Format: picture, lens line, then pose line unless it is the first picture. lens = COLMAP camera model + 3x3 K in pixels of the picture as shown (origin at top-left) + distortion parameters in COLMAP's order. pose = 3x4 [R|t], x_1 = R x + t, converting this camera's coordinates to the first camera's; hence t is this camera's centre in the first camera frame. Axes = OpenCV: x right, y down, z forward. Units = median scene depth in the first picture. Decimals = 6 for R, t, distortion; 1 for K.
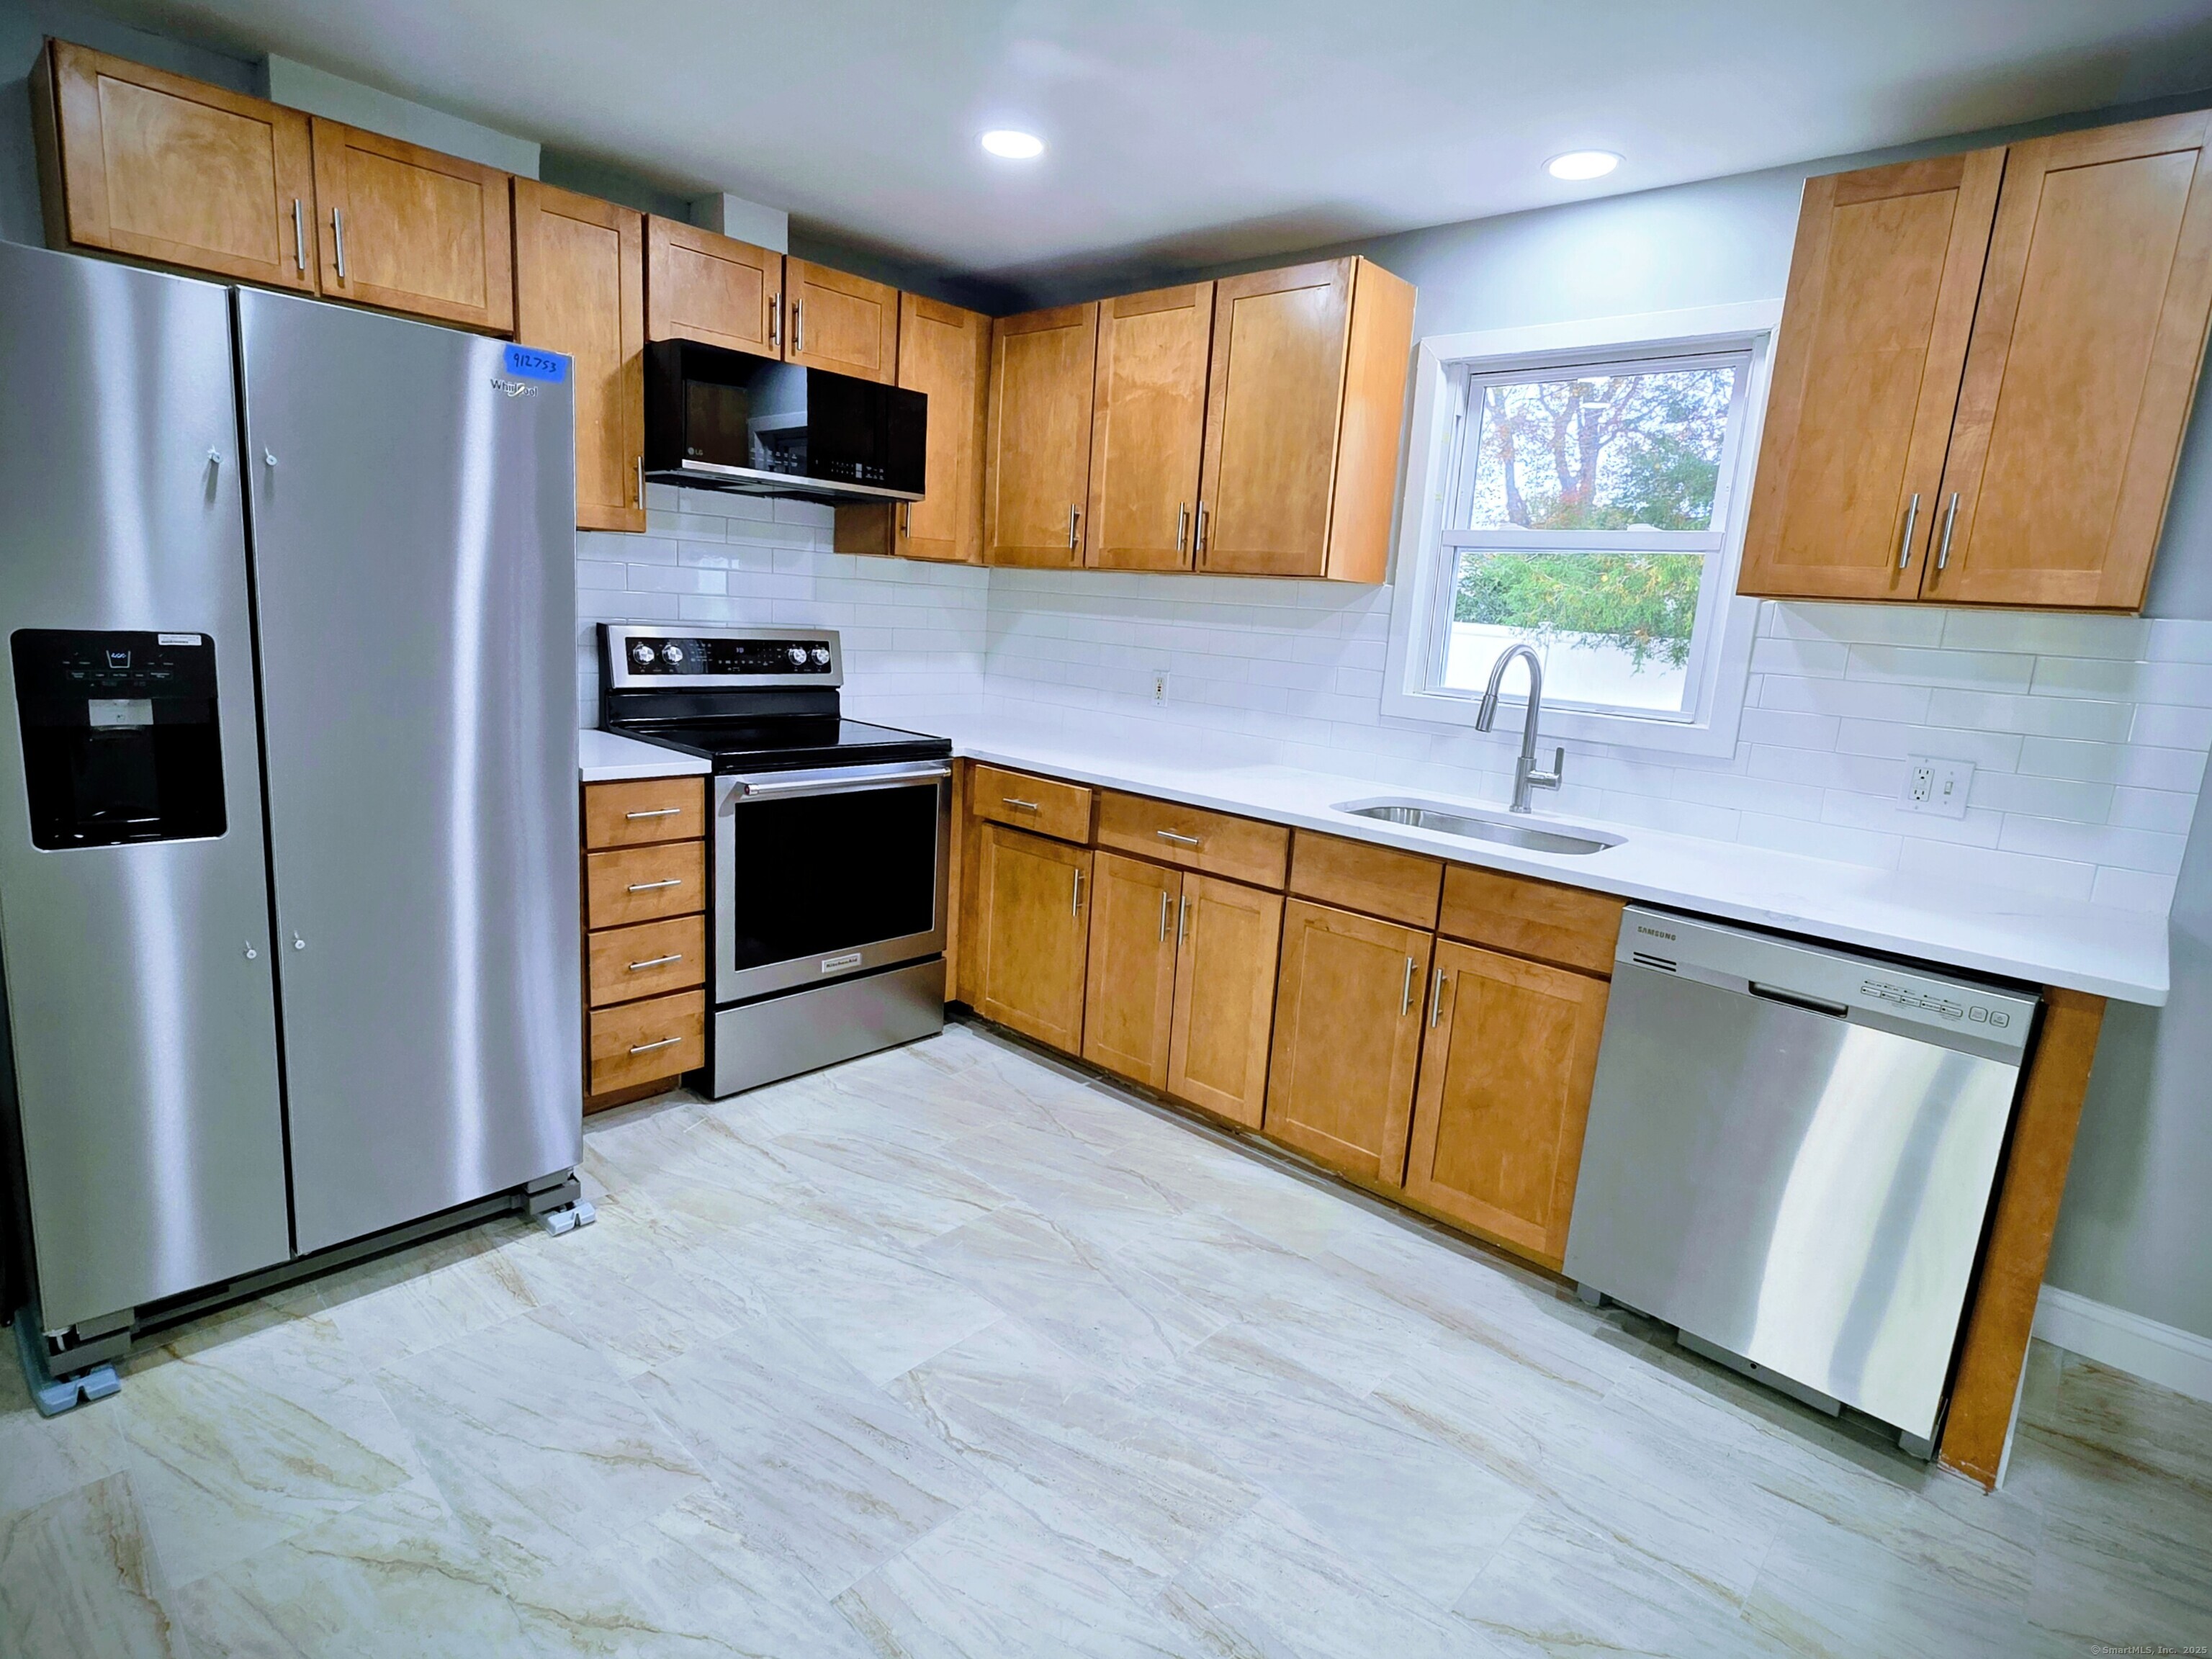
lens RADIAL K [[1157.2, 0, 1094.8], [0, 1157.2, 821.5], [0, 0, 1]] dist [0.001736, 0.000426]
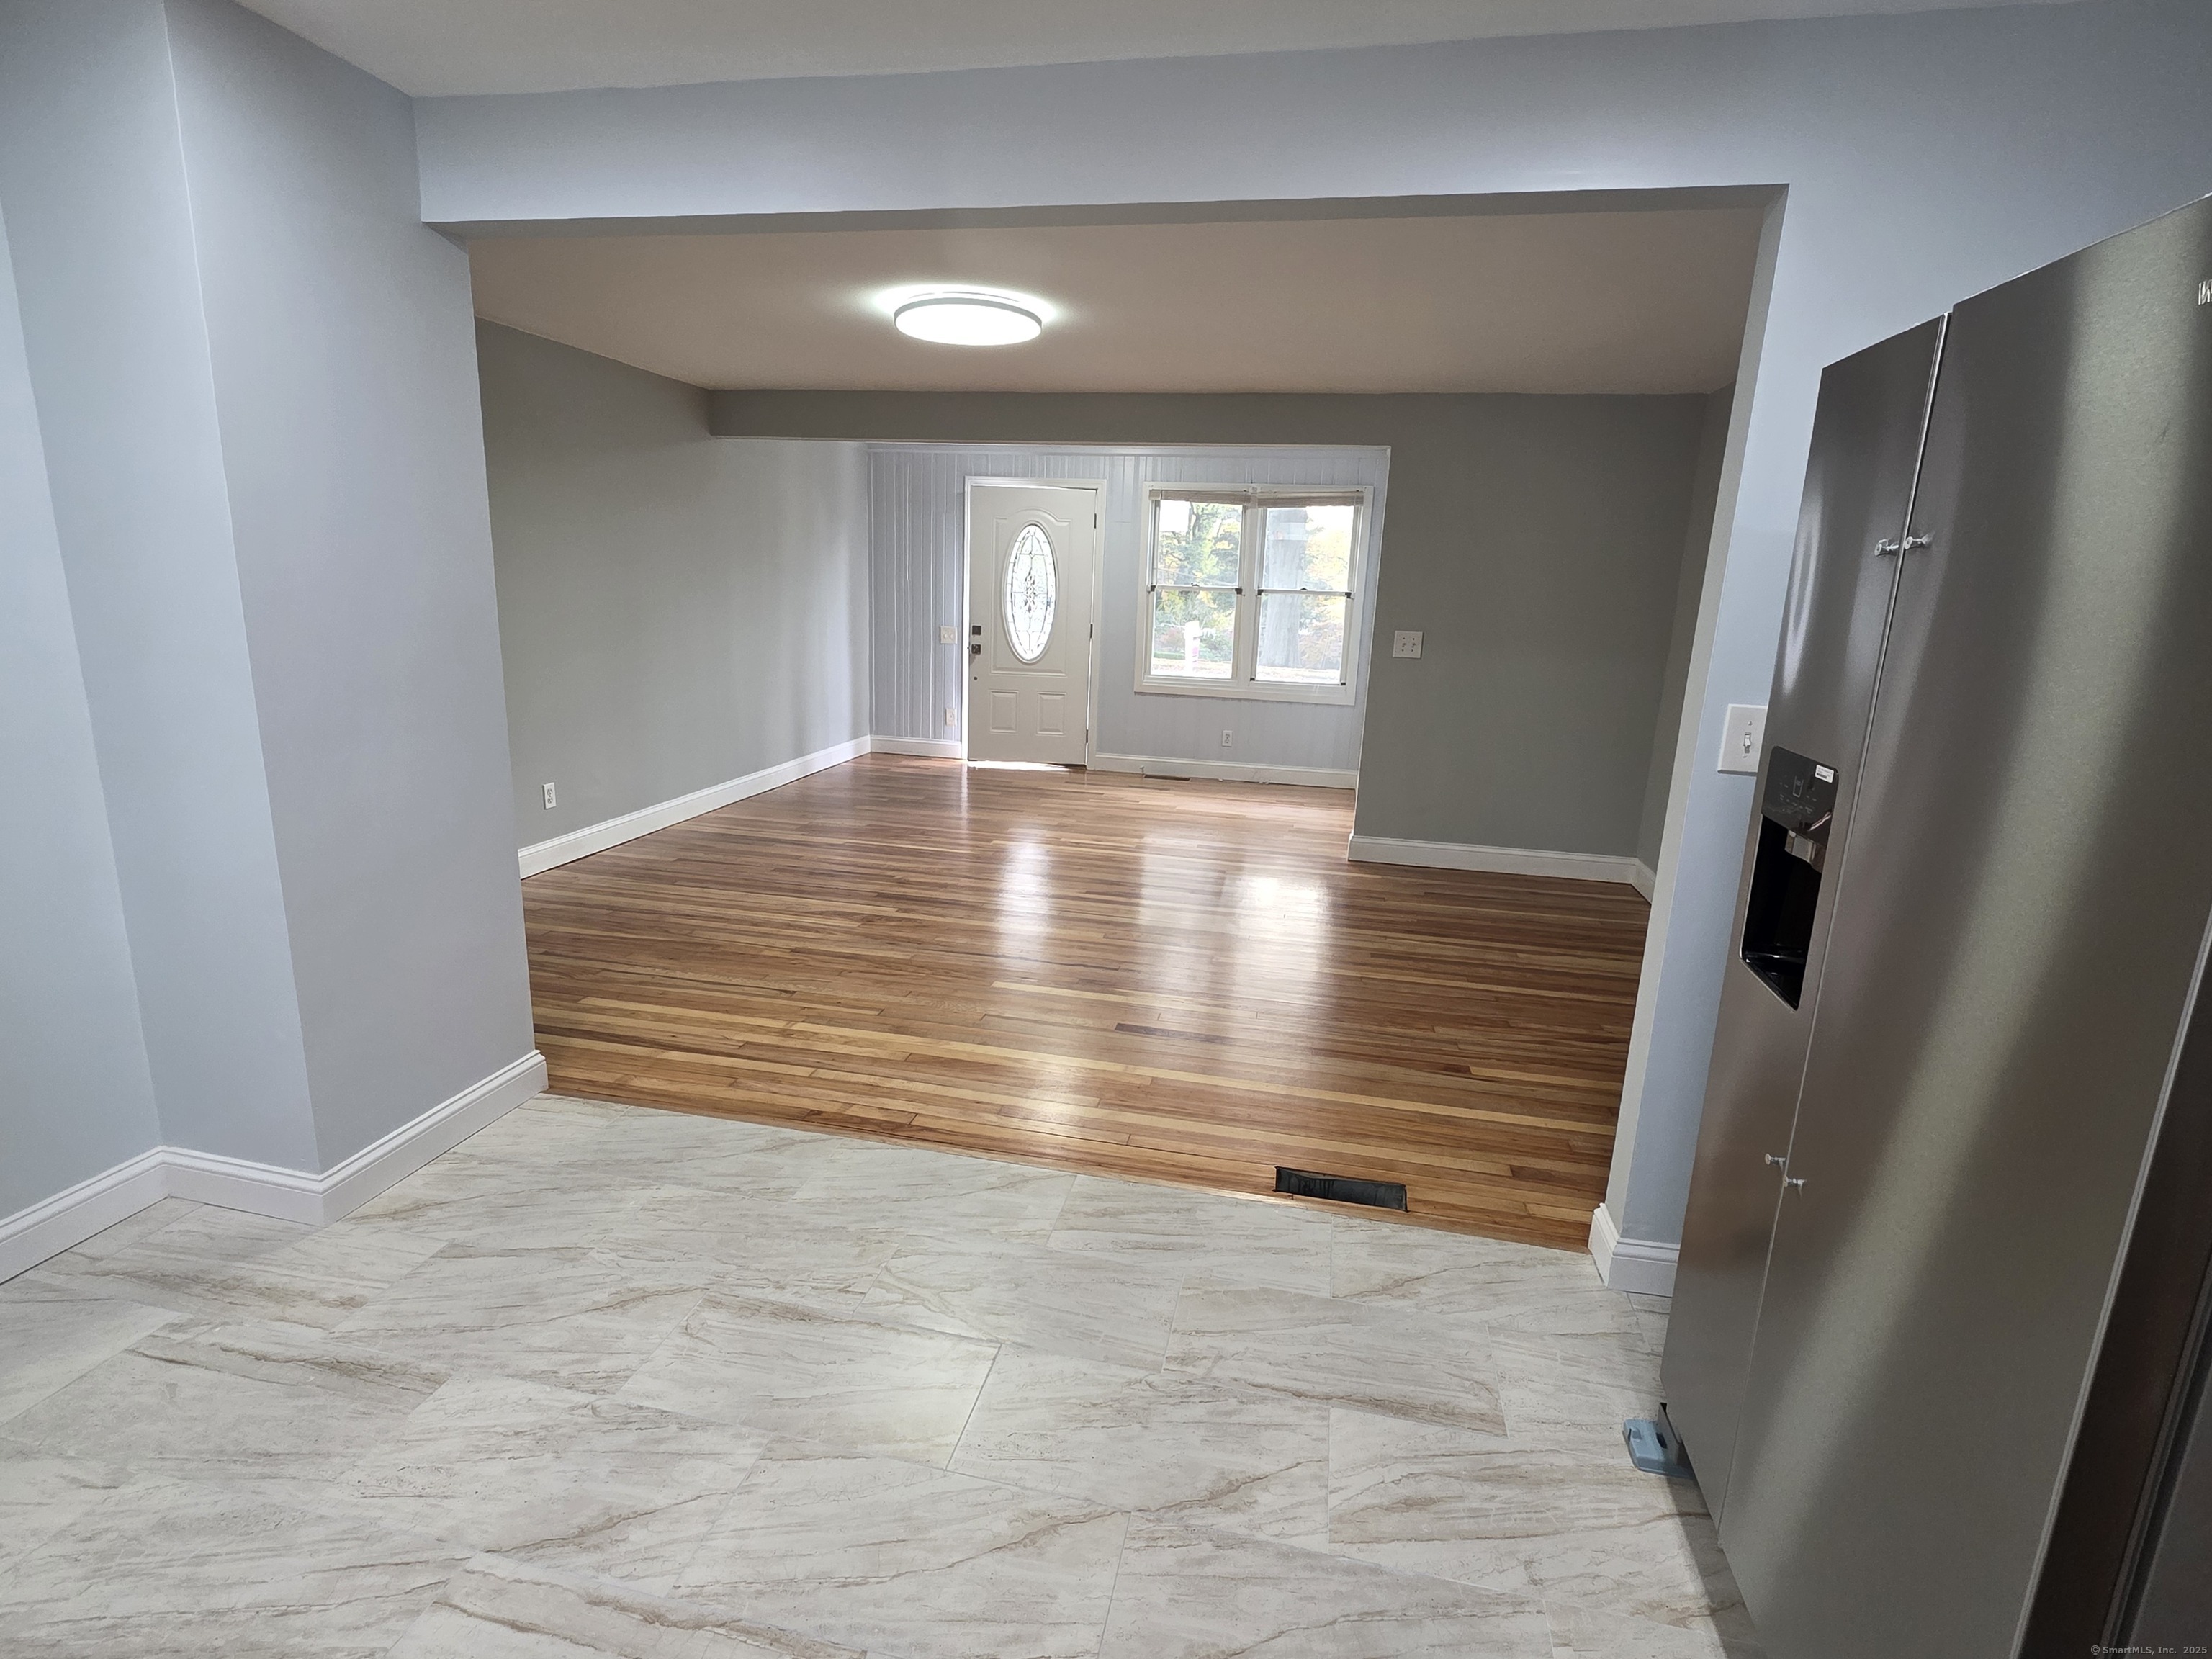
lens RADIAL K [[1081.3, 0, 1111.2], [0, 1081.3, 832.3], [0, 0, 1]] dist [0.001092, 0.000086]
pose [[-0.850853, 0.020485, -0.525005, 0.034586], [-0.191594, 0.918336, 0.346339, -0.177505], [0.489226, 0.395271, -0.777444, 0.846403]]
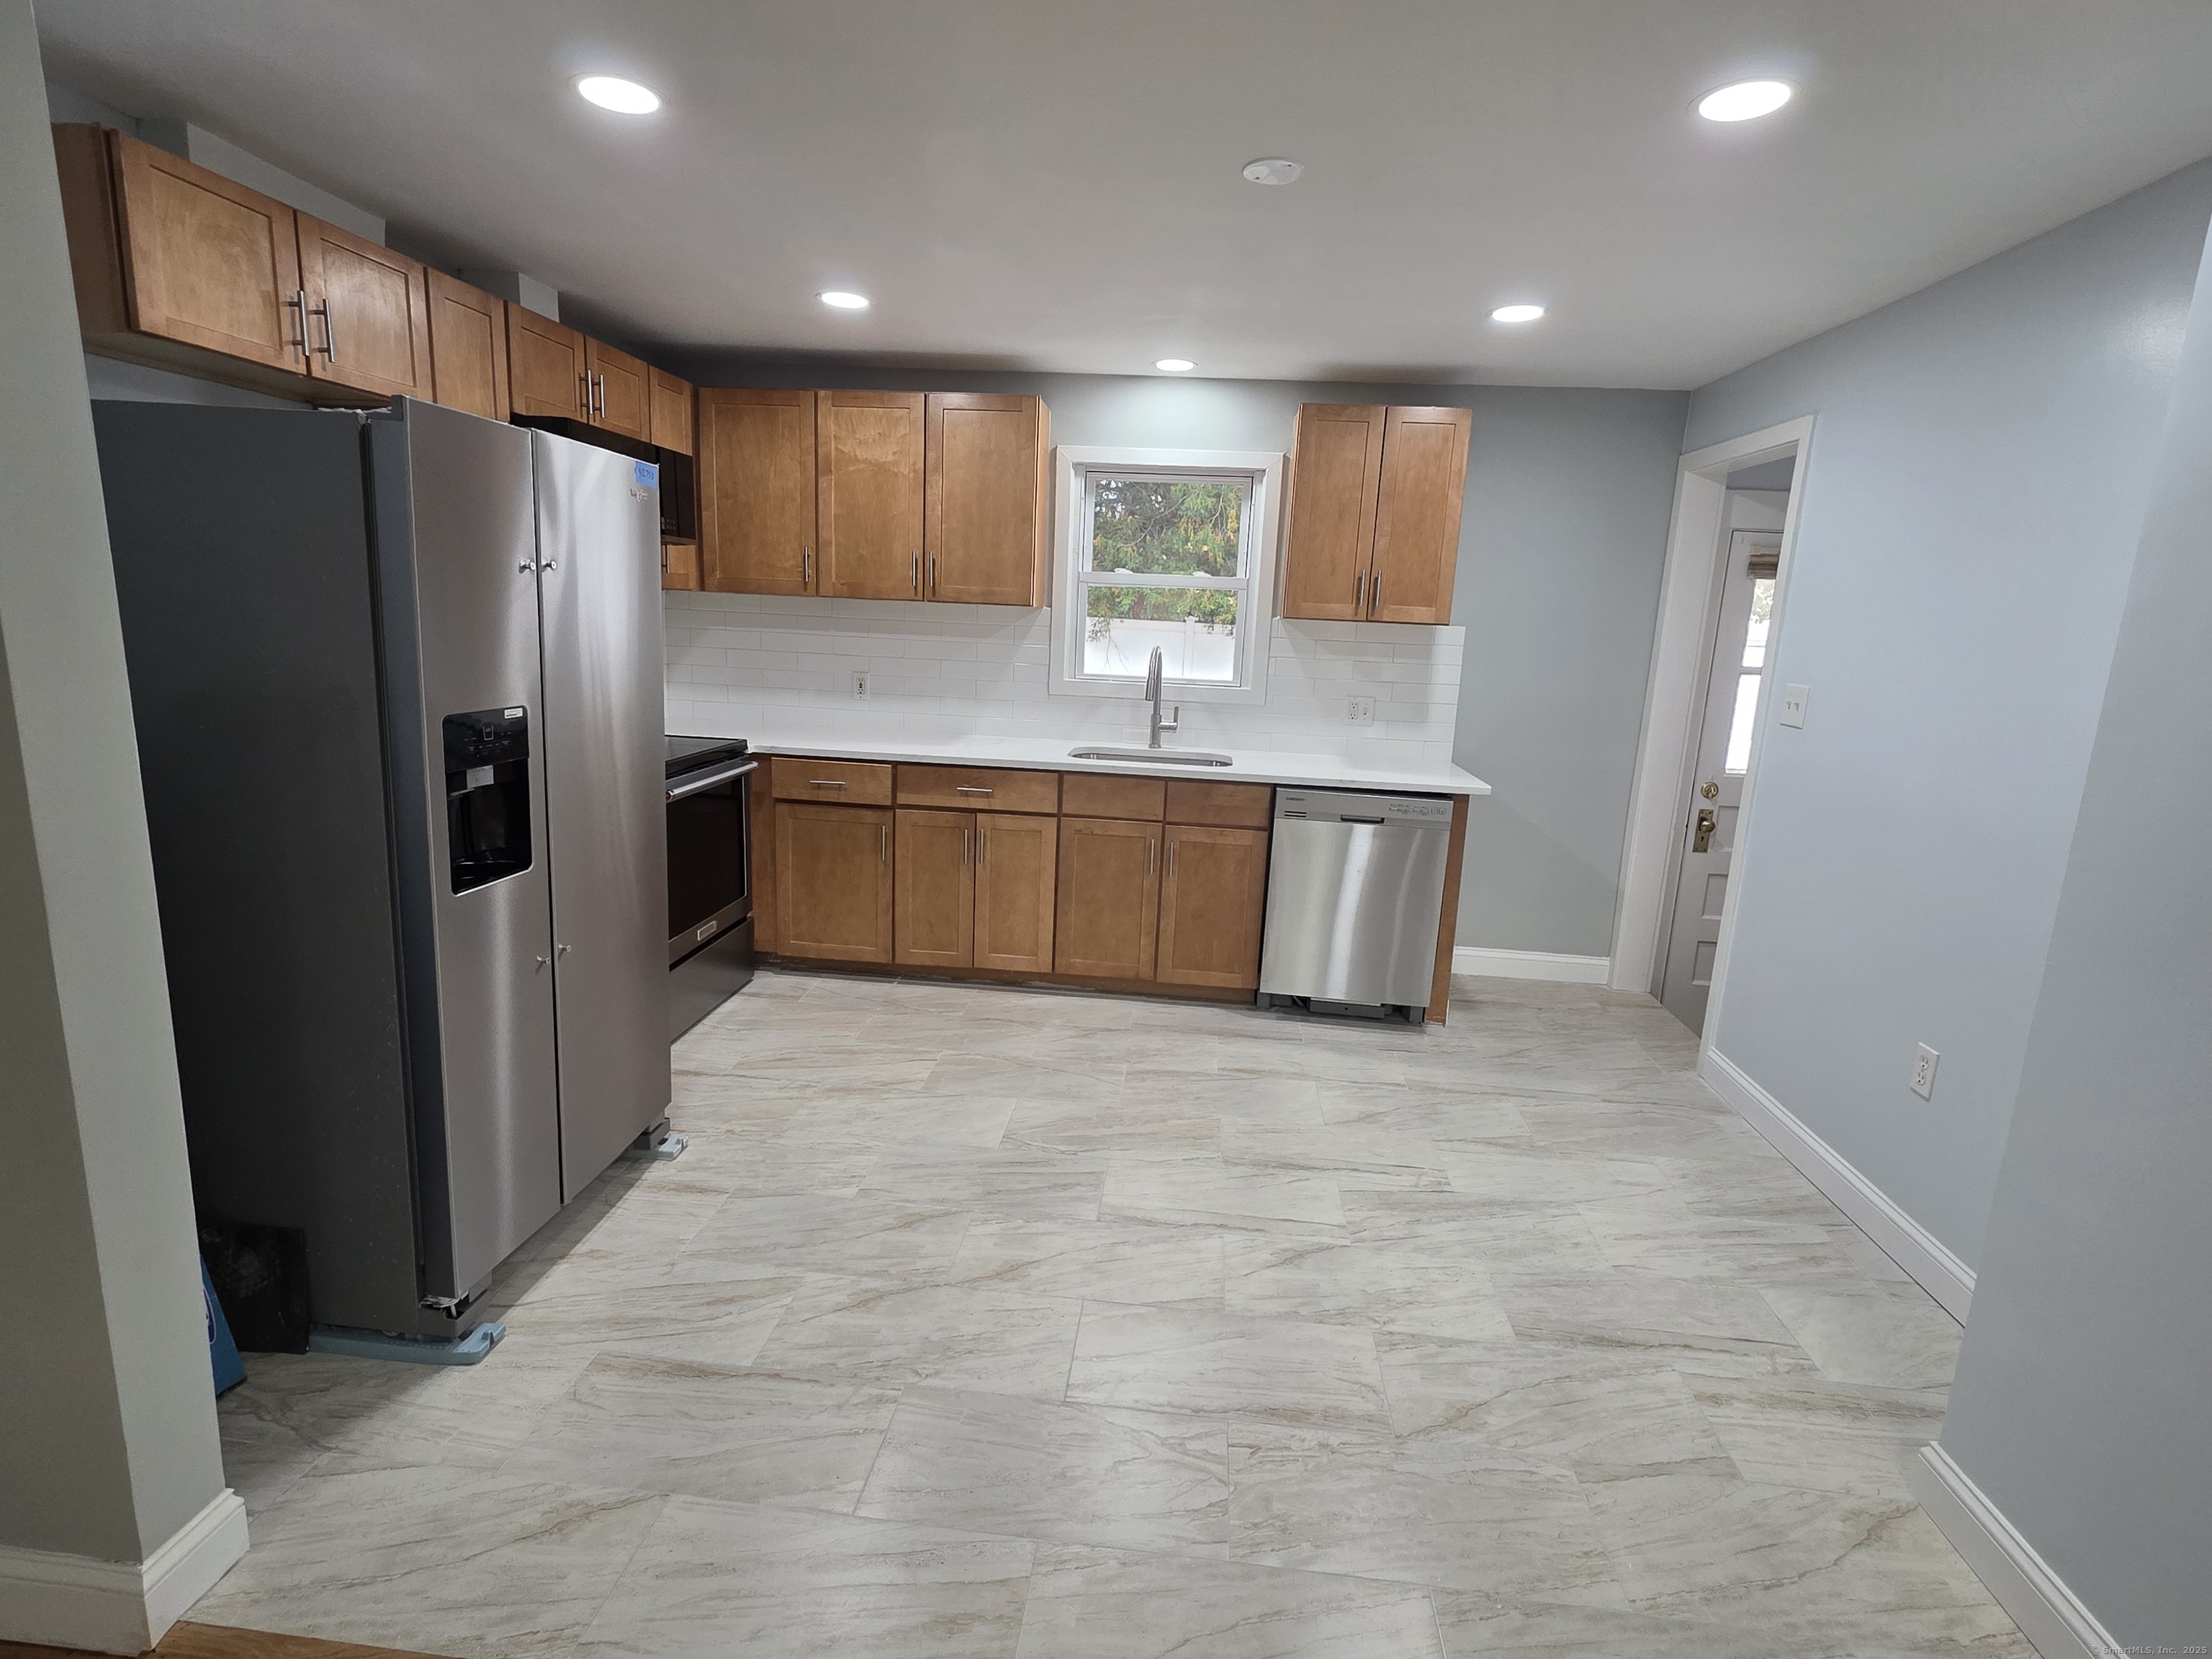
lens RADIAL K [[1082.1, 0, 1115.9], [0, 1082.1, 823.3], [0, 0, 1]] dist [0.001362, 0.001779]
pose [[0.792079, -0.145917, 0.592721, -0.606294], [0.120708, 0.989276, 0.082234, -0.035360], [-0.598364, 0.006410, 0.801198, -0.194847]]
